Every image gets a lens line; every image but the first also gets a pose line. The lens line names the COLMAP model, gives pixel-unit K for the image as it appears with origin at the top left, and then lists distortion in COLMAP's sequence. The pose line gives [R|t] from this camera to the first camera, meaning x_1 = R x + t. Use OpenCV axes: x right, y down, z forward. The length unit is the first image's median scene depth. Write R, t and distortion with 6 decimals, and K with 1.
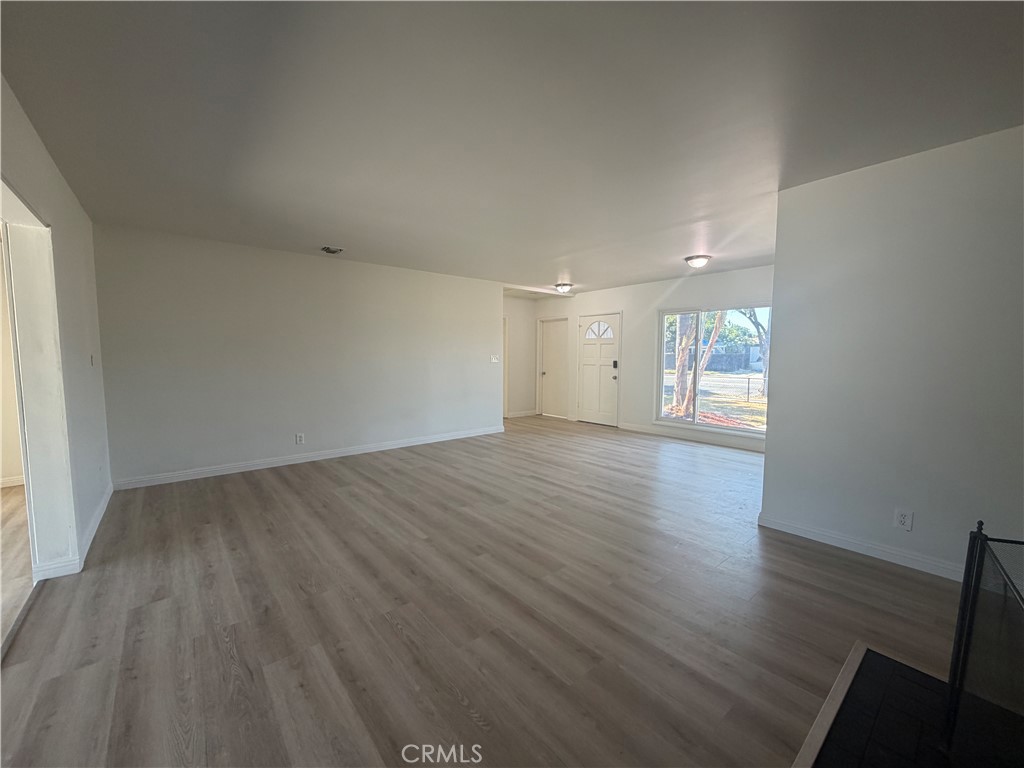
lens RADIAL K [[406.5, 0, 510.9], [0, 406.5, 387.4], [0, 0, 1]] dist [0.000573, -0.000430]
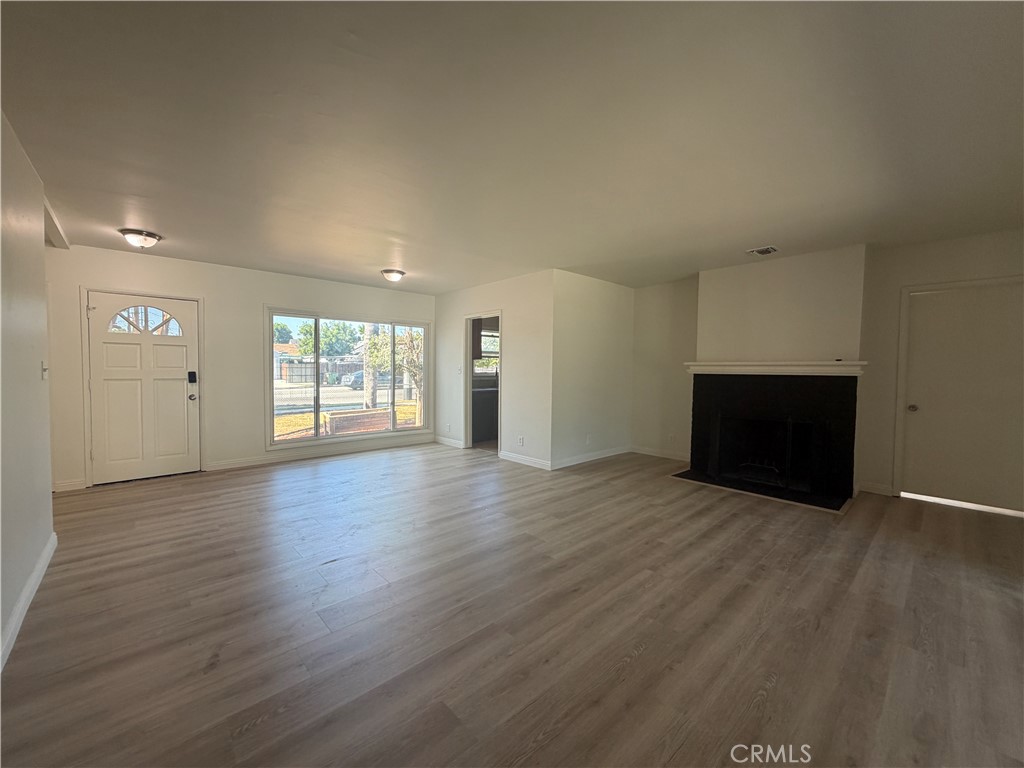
lens RADIAL K [[406.5, 0, 509.8], [0, 406.5, 384.3], [0, 0, 1]] dist [0.000573, -0.000430]
pose [[-0.038222, -0.041973, 0.998387, -1.068947], [0.074329, 0.996230, 0.044727, -0.094369], [-0.996501, 0.075919, -0.034958, 1.314296]]
